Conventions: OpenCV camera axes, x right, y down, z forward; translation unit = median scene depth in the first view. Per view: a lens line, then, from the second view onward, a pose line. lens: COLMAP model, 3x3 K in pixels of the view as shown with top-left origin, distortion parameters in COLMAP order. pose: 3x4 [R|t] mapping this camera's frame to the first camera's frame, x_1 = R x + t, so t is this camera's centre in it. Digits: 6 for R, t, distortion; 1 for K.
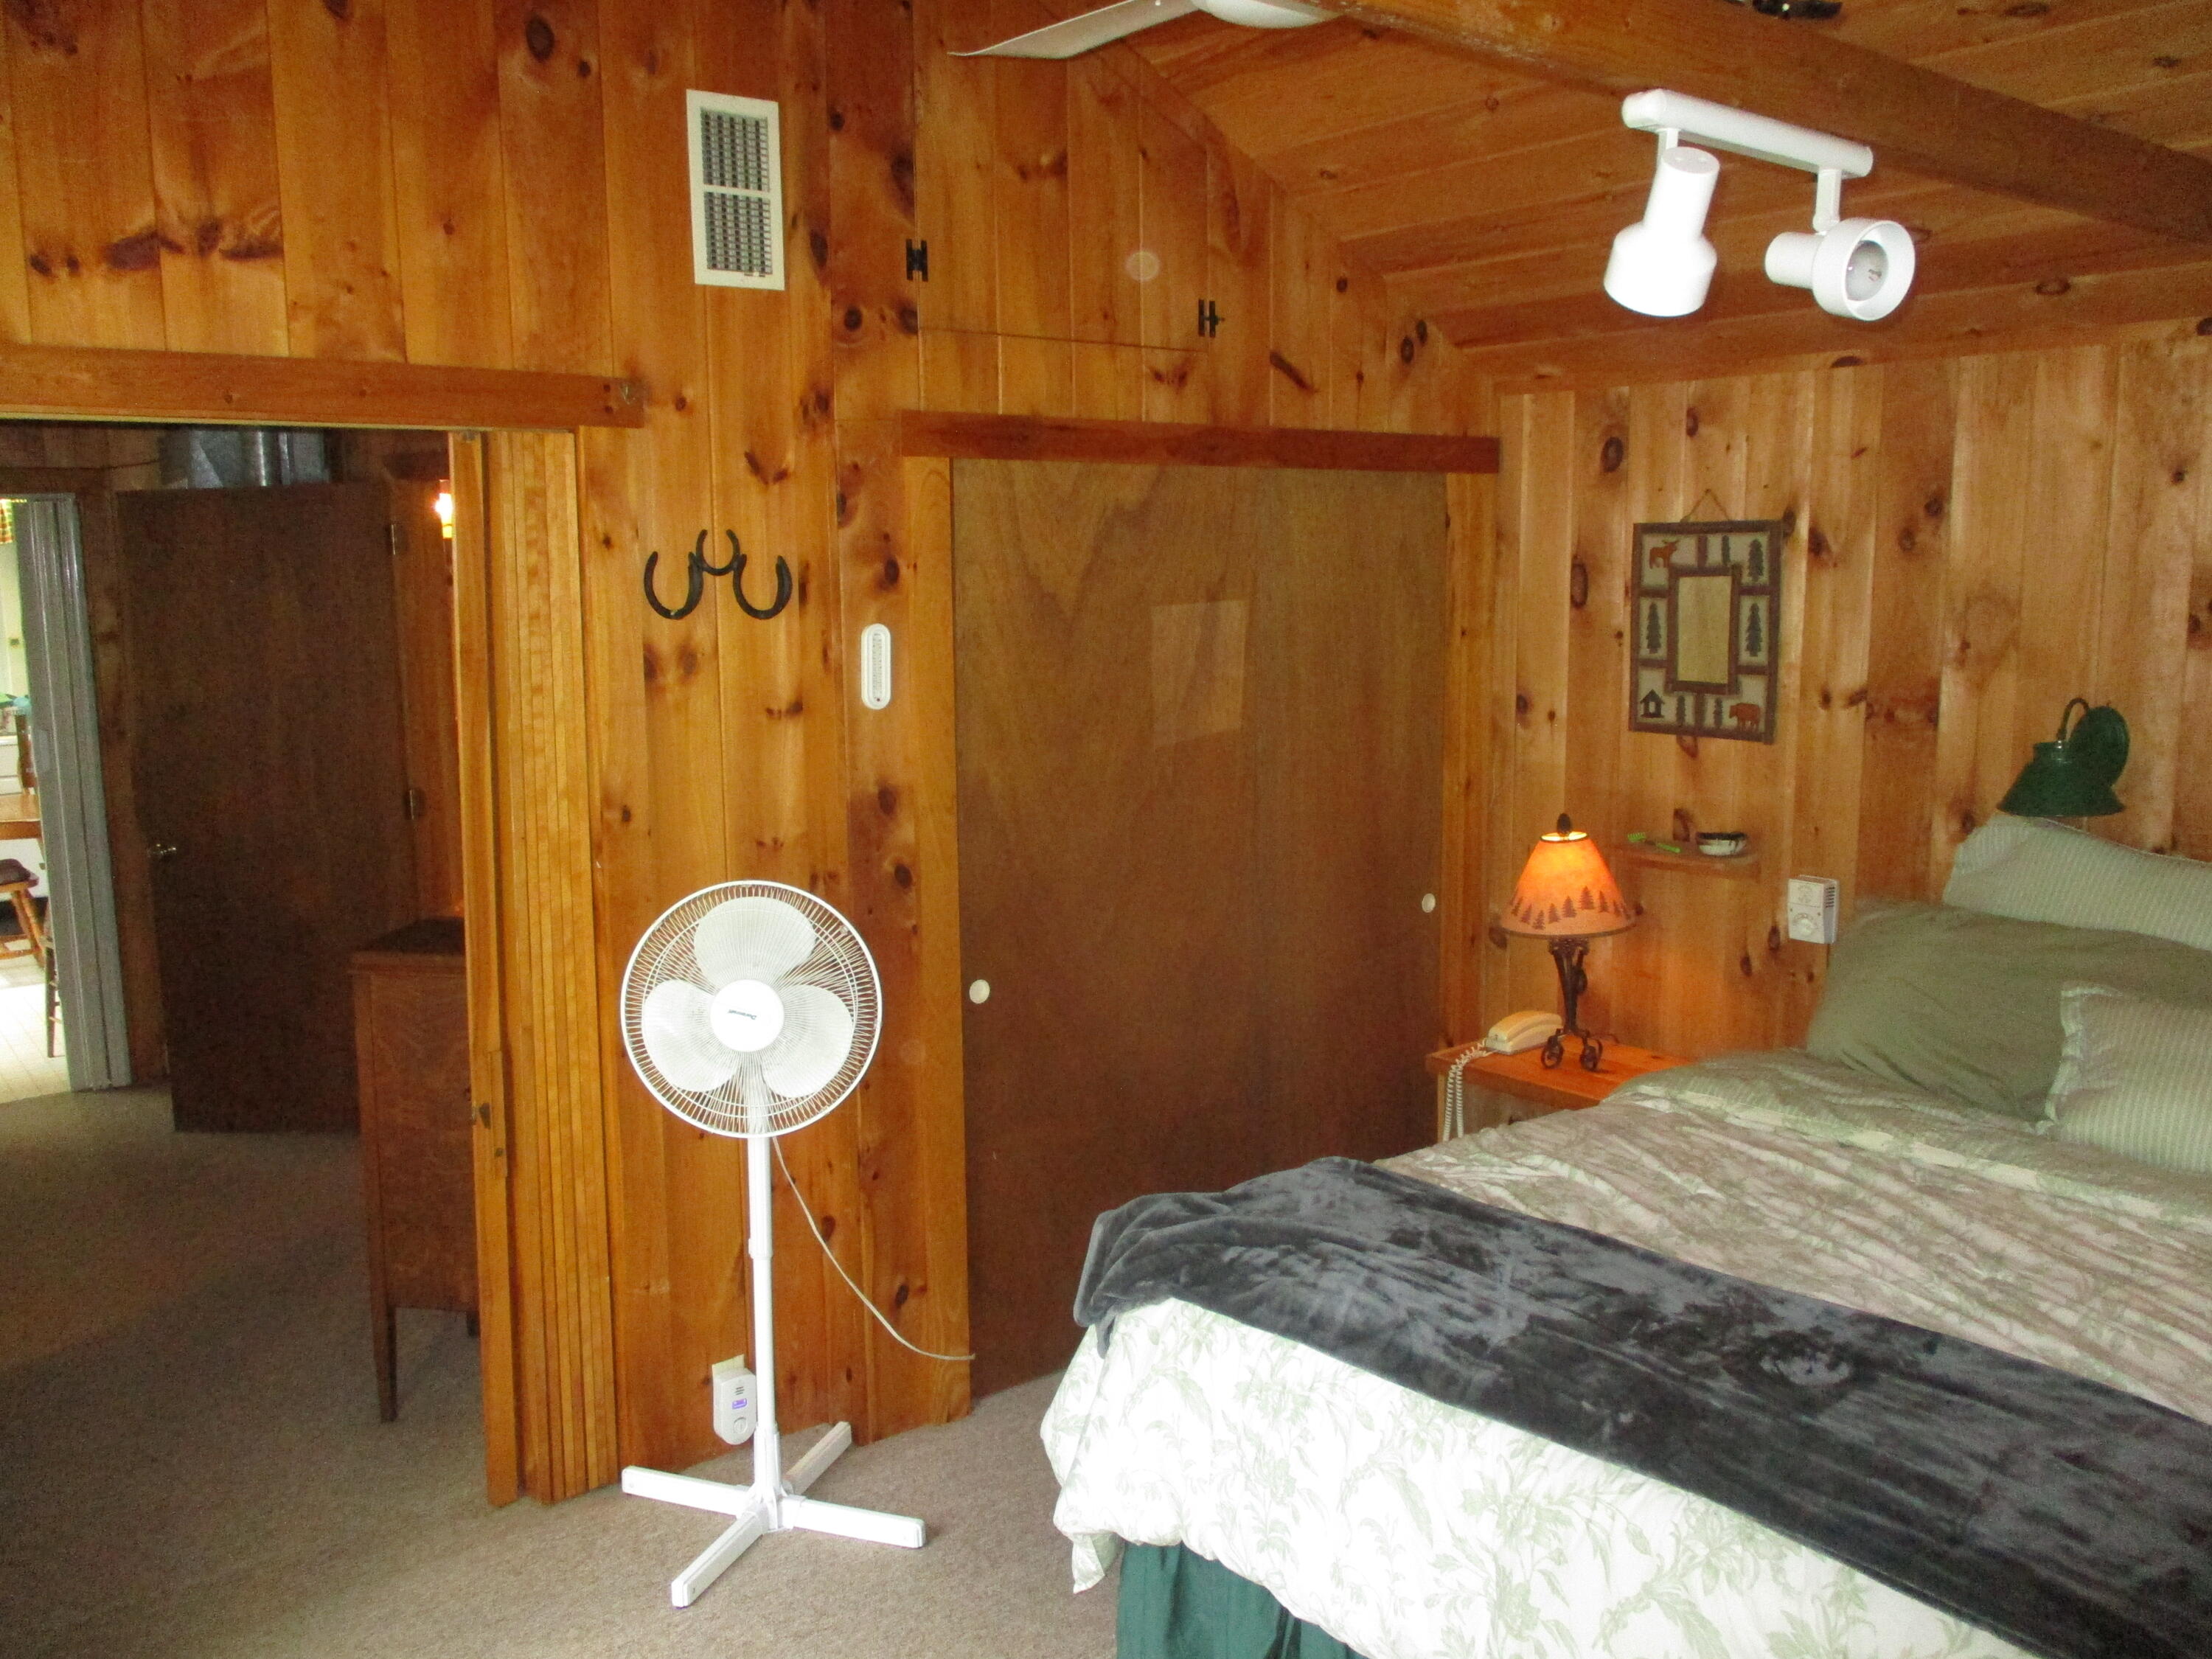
lens RADIAL K [[1835.5, 0, 1117.8], [0, 1835.5, 808.9], [0, 0, 1]] dist [-0.033679, 0.010231]
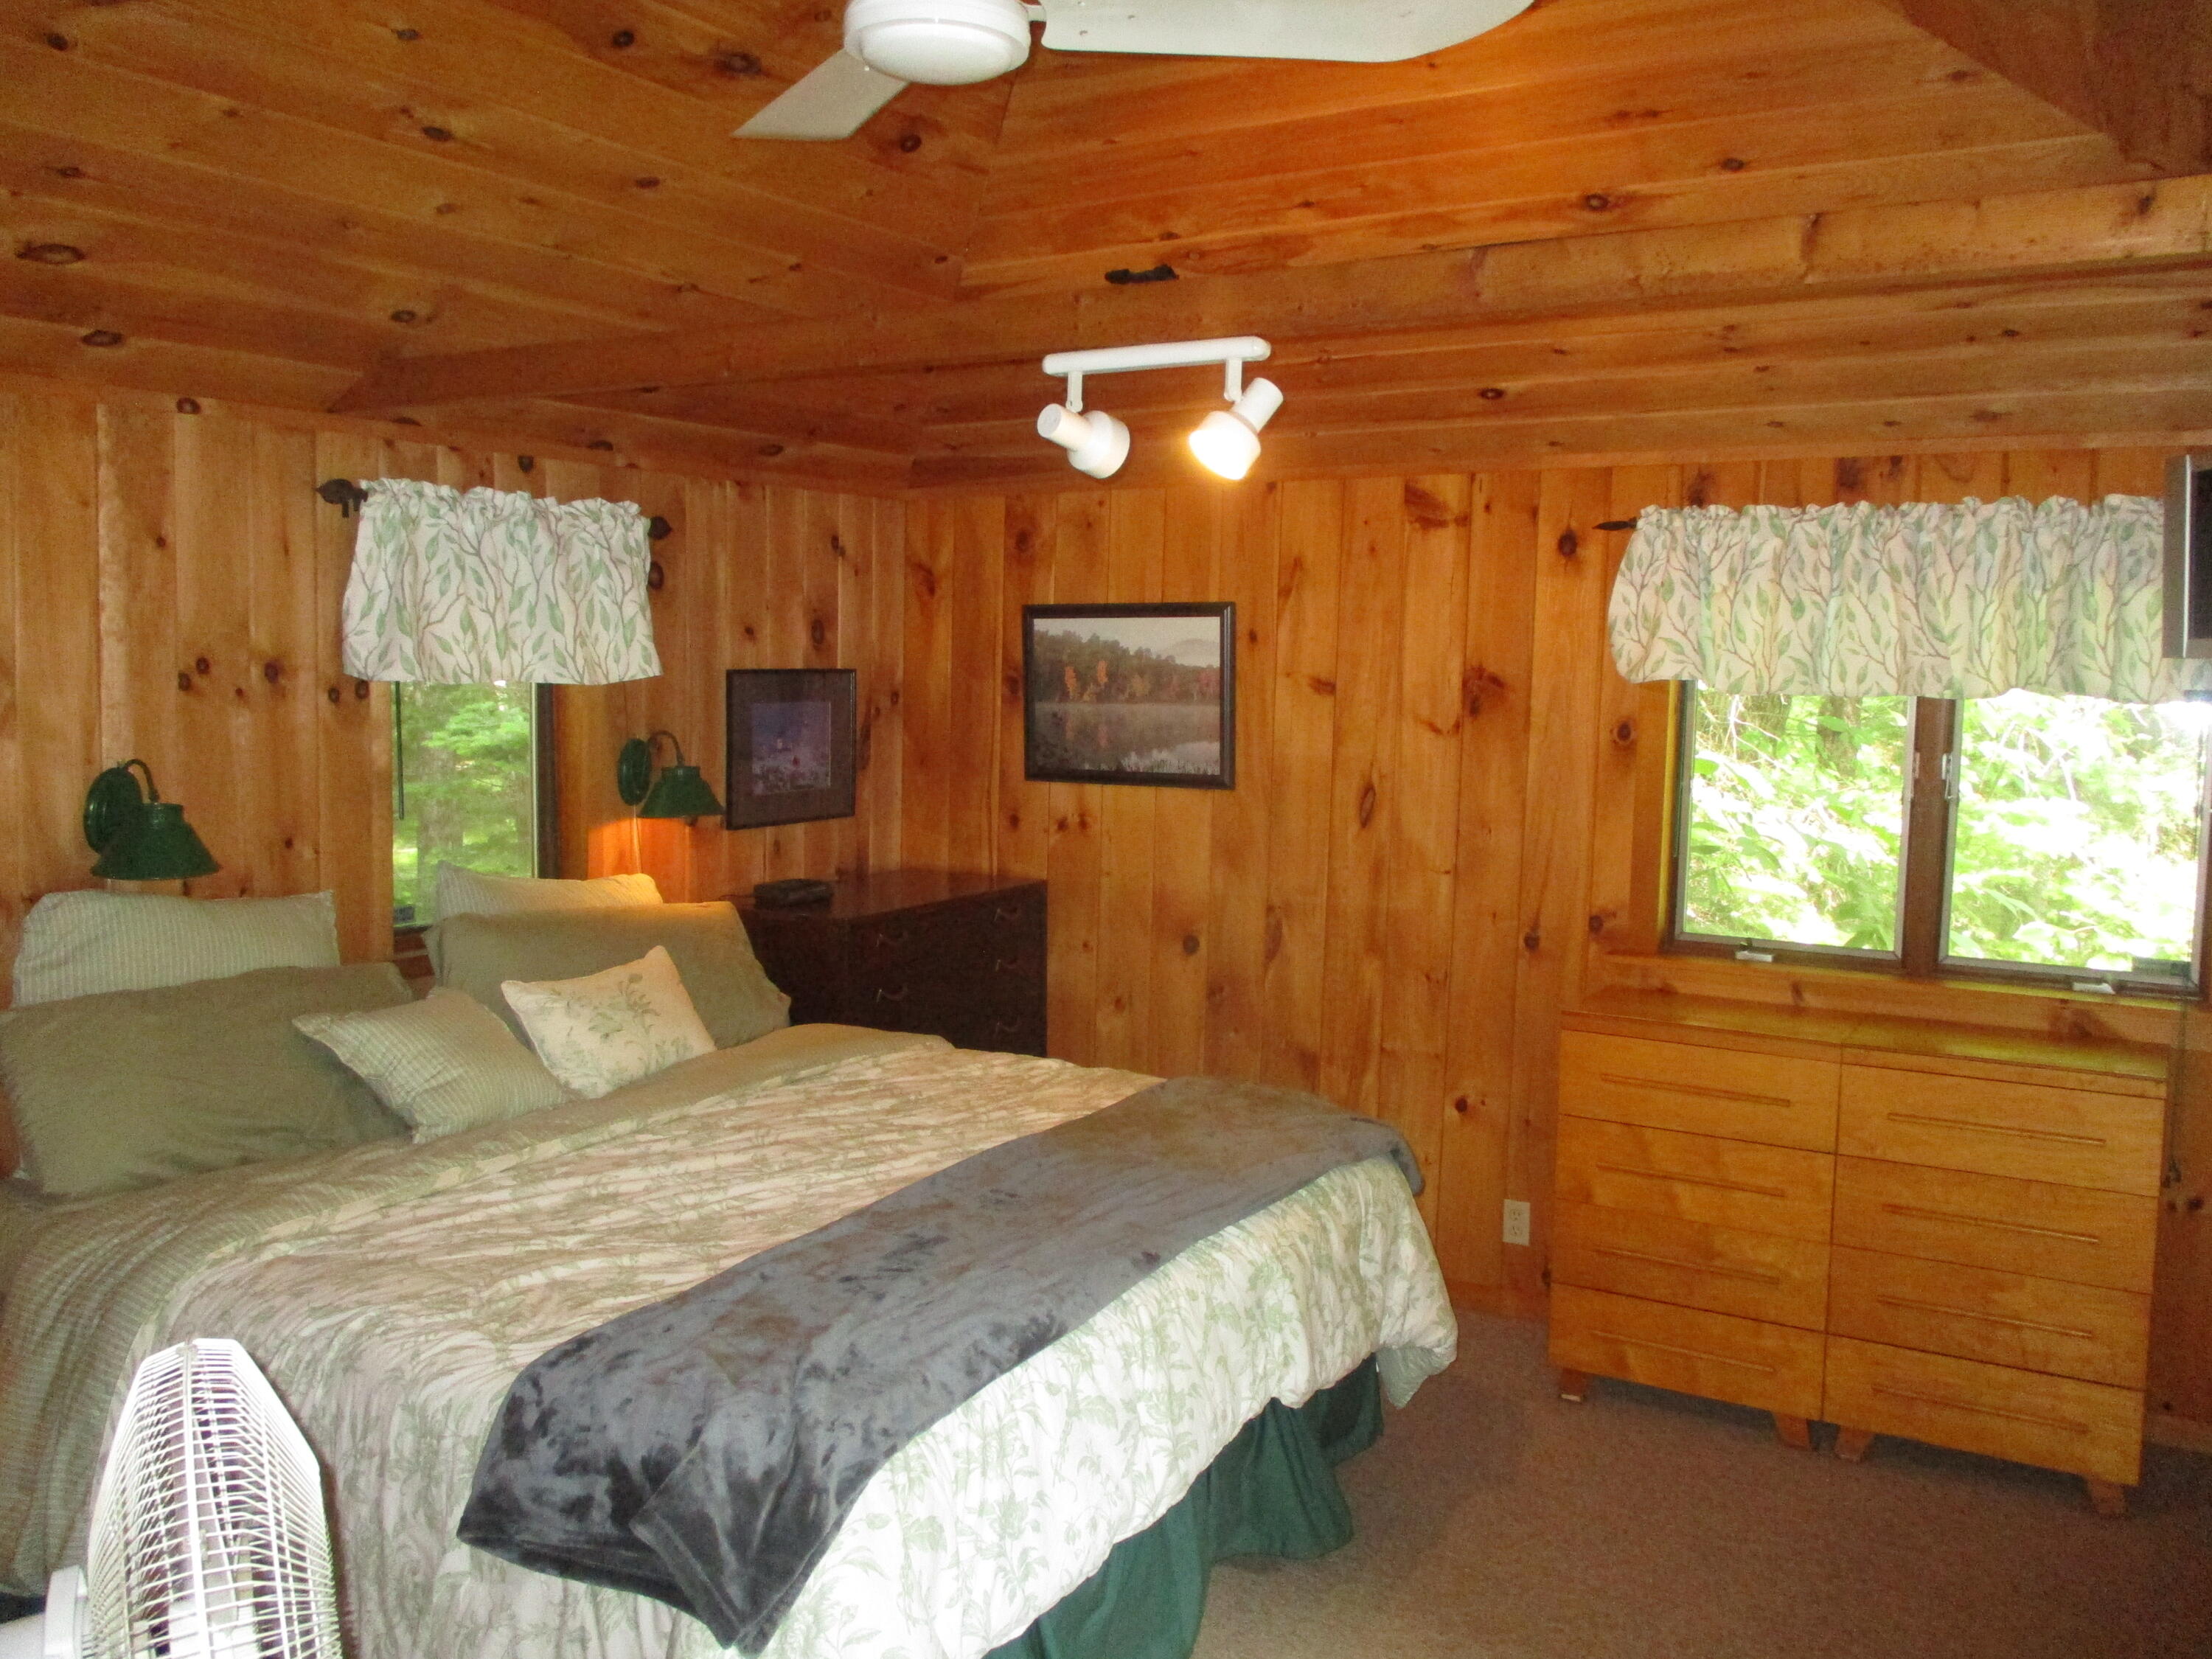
lens RADIAL K [[1835.5, 0, 1117.8], [0, 1835.5, 808.9], [0, 0, 1]] dist [-0.033679, 0.010231]
pose [[-0.353929, -0.081100, 0.931750, -0.752969], [0.109366, 0.985810, 0.127348, -0.130683], [-0.928856, 0.146974, -0.340037, 1.083972]]
